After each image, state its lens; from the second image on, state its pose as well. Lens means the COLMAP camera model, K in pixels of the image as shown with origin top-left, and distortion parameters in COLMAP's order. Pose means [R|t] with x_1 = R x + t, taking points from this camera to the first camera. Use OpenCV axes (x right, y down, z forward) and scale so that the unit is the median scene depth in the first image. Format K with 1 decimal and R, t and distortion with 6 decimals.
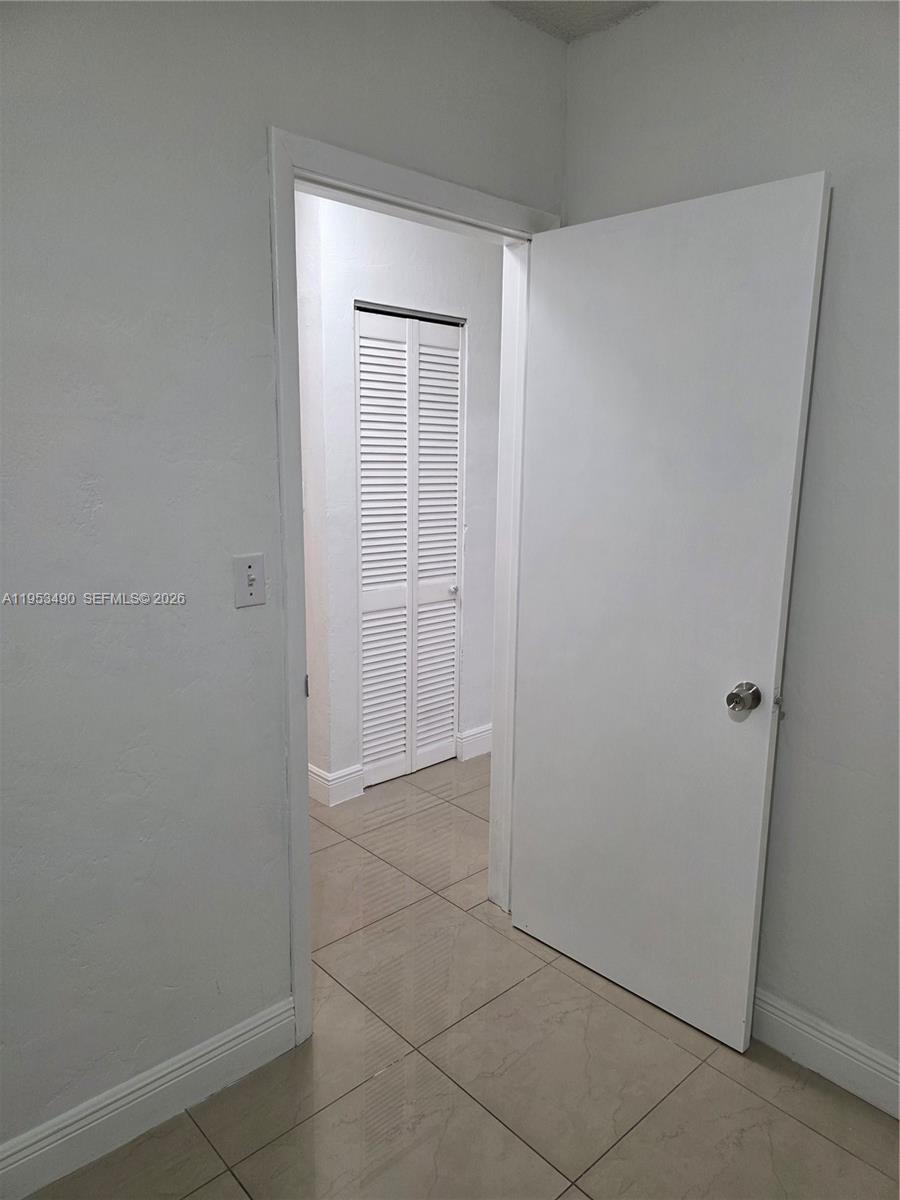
lens RADIAL K [[803.6, 0, 456.9], [0, 803.6, 603.2], [0, 0, 1]] dist [0.067430, -0.061539]
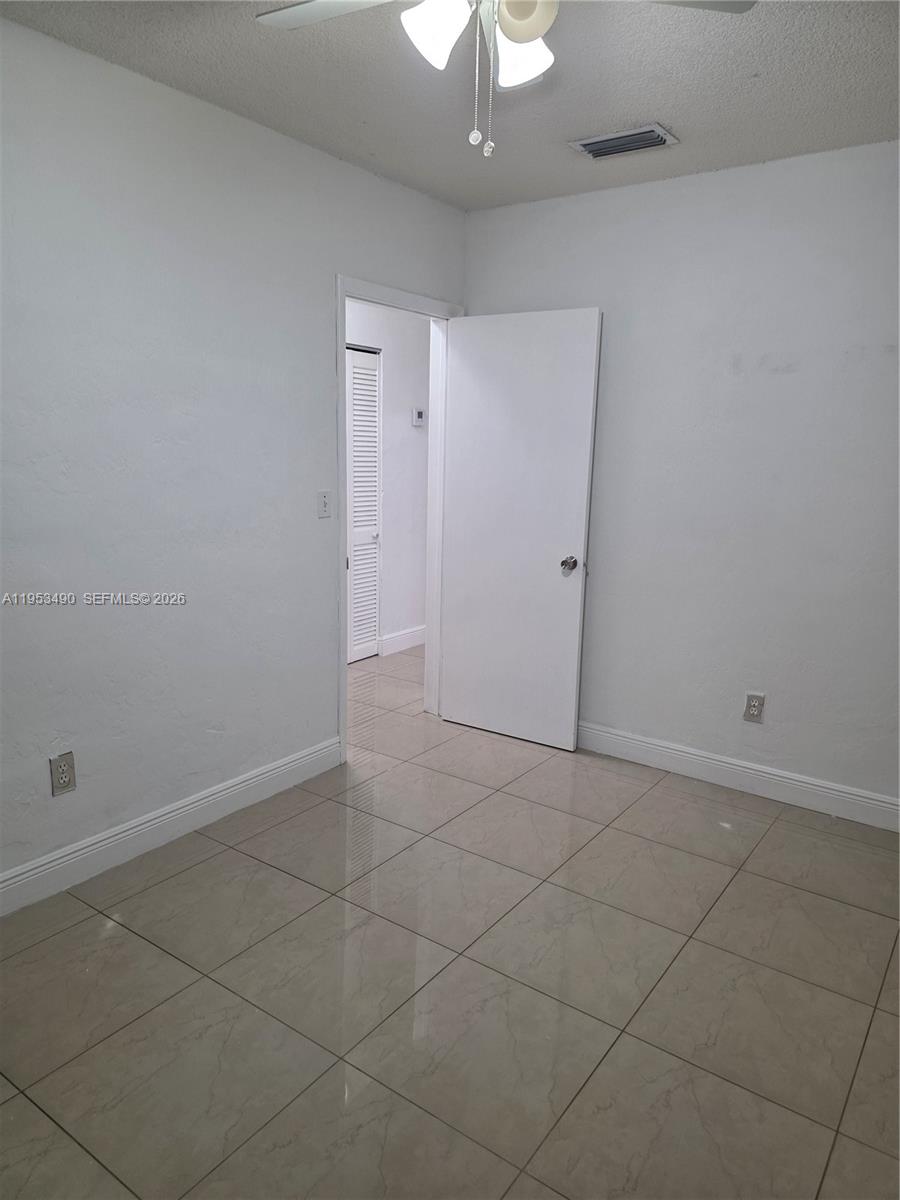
lens RADIAL K [[803.6, 0, 455.5], [0, 803.6, 602.2], [0, 0, 1]] dist [0.067430, -0.061539]
pose [[0.977440, -0.030700, 0.208971, -0.186944], [0.029055, 0.999518, 0.010940, 0.100831], [-0.209206, -0.004621, 0.977861, -0.489990]]
